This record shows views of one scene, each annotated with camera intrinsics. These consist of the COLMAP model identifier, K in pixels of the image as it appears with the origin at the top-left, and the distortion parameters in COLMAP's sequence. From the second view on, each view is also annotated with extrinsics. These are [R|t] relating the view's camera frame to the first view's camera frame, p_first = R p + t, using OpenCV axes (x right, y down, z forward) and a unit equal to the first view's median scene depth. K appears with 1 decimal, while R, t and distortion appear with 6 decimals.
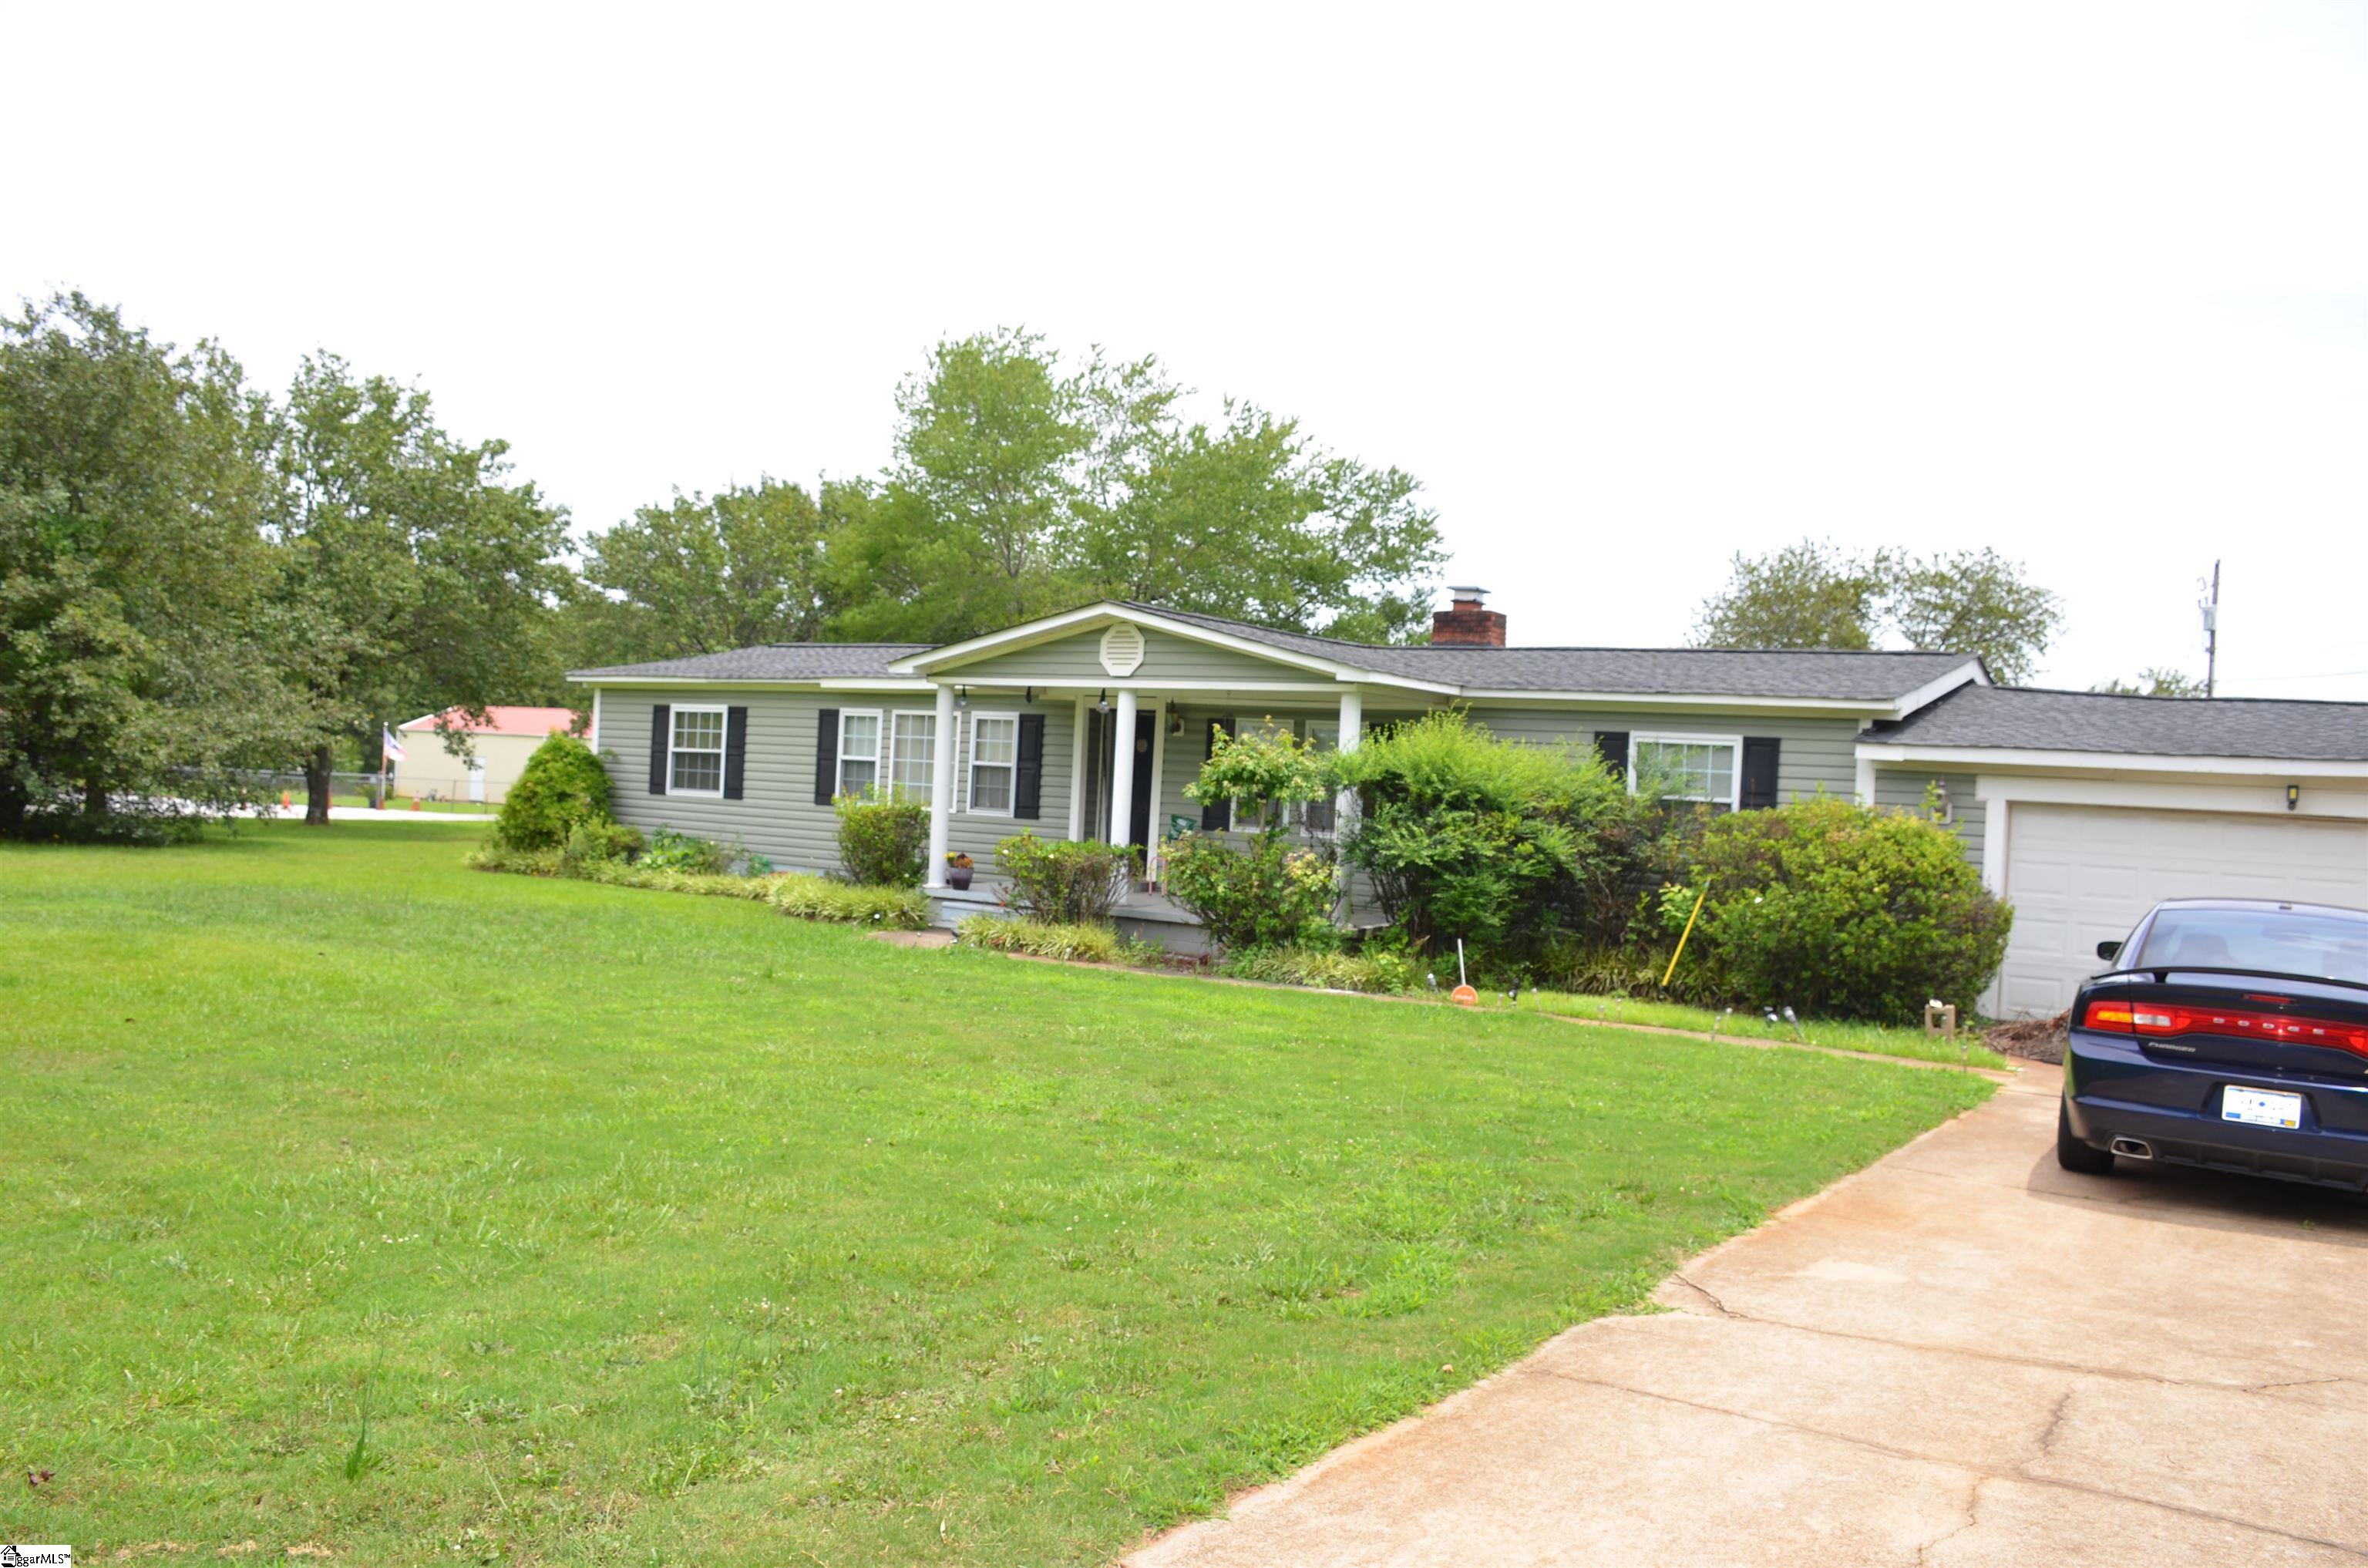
lens RADIAL K [[1870.6, 0, 1166.6], [0, 1870.6, 807.2], [0, 0, 1]] dist [-0.145439, 0.113831]
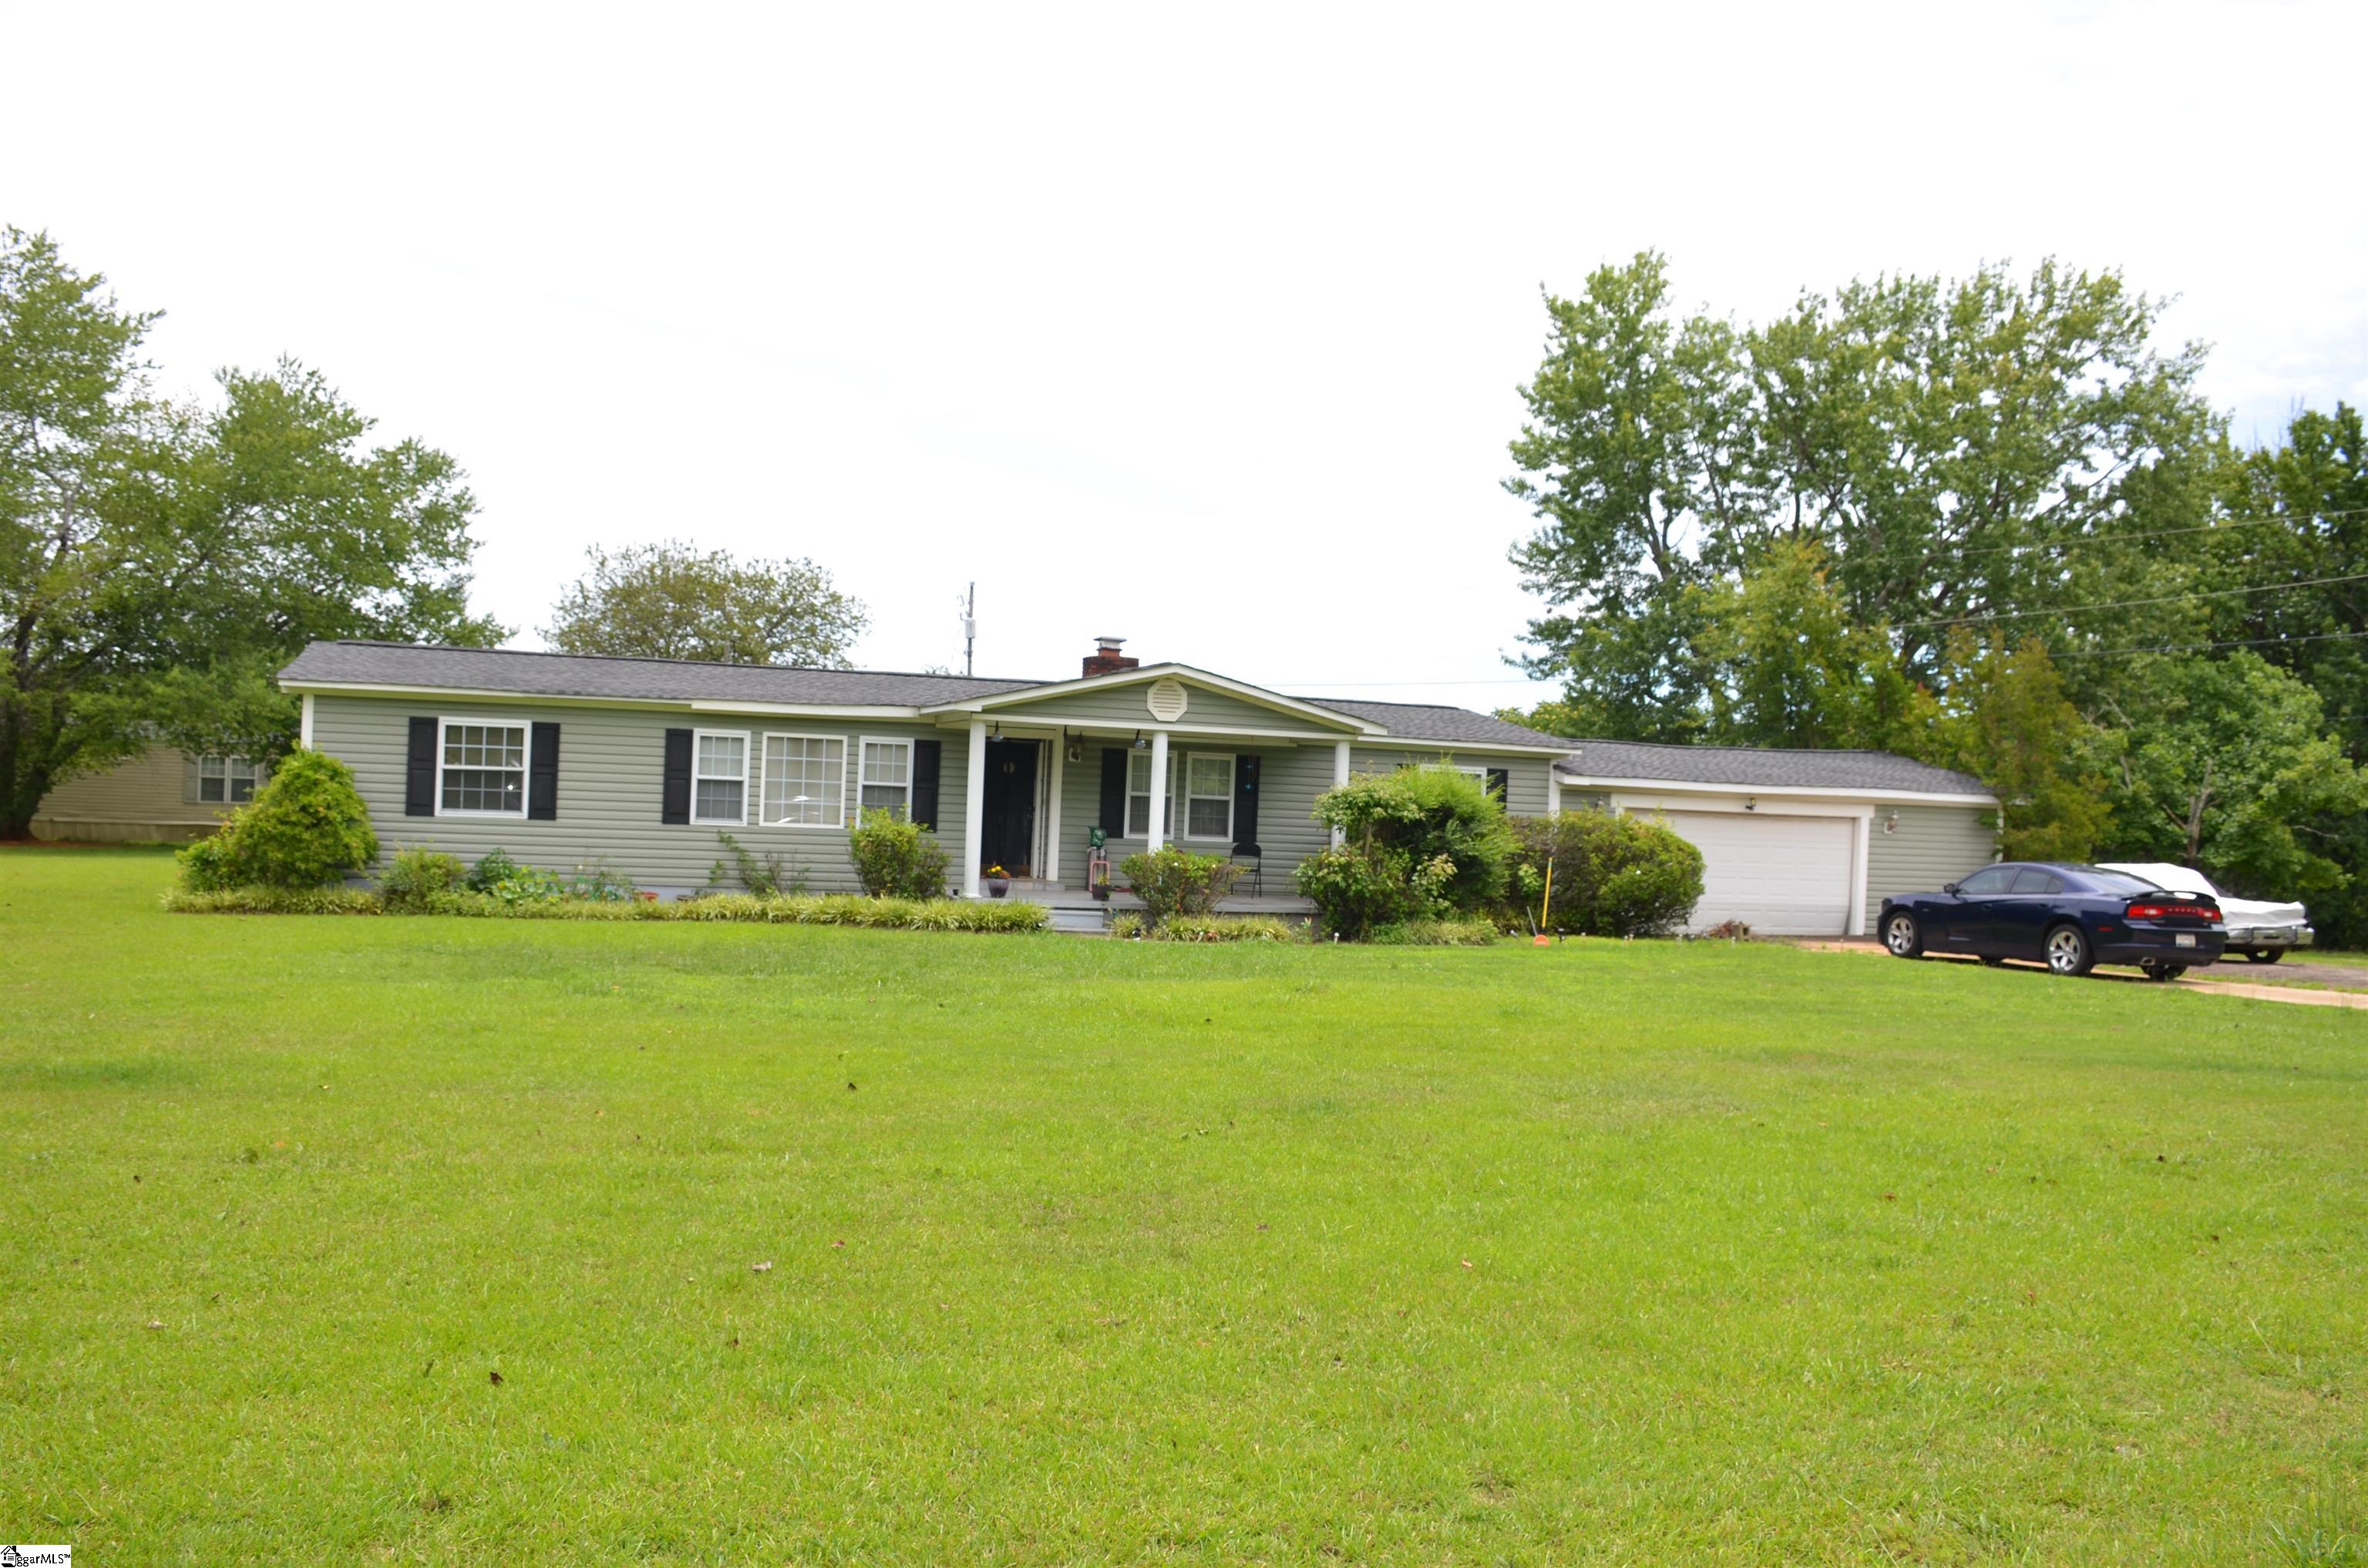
lens RADIAL K [[1870.6, 0, 1114.4], [0, 1870.6, 800.8], [0, 0, 1]] dist [-0.145439, 0.113831]
pose [[0.626038, -0.024232, 0.779416, -0.878365], [0.004169, 0.999607, 0.027729, -0.043577], [-0.779781, -0.014110, 0.625893, 0.201772]]
